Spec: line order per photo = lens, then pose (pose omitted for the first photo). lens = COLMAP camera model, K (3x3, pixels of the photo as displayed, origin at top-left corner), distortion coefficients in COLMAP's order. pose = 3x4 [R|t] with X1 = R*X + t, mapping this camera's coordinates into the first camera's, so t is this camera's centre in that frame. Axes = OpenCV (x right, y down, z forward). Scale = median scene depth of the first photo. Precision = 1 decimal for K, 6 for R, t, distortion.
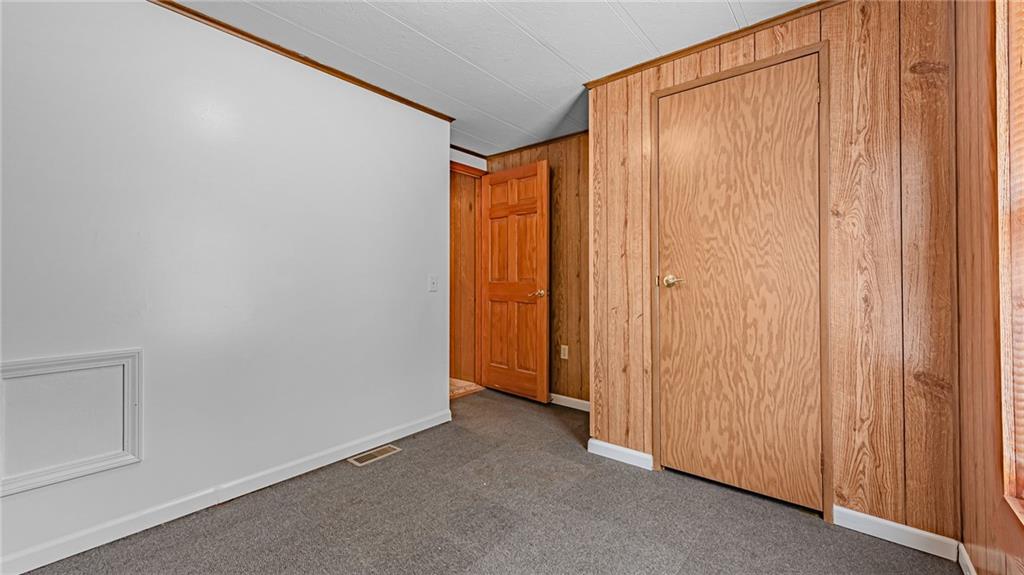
lens RADIAL K [[407.2, 0, 517.2], [0, 407.2, 275.0], [0, 0, 1]] dist [0.012071, -0.002034]
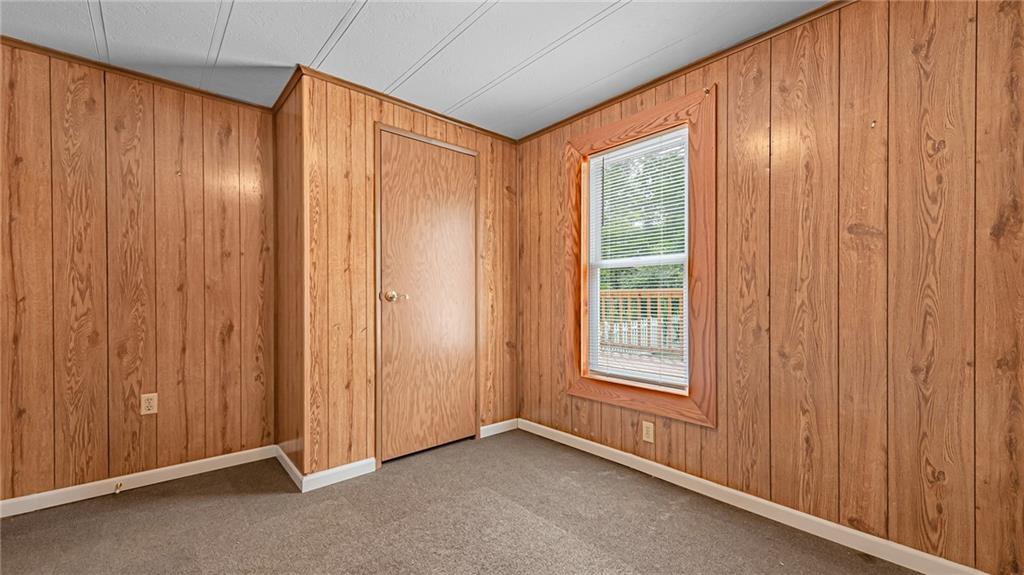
lens RADIAL K [[407.2, 0, 514.0], [0, 407.2, 296.4], [0, 0, 1]] dist [0.012071, -0.002034]
pose [[0.153249, 0.001534, 0.988186, -0.690785], [-0.011835, 0.999930, 0.000283, 0.011155], [-0.988117, -0.011738, 0.153257, 0.477734]]
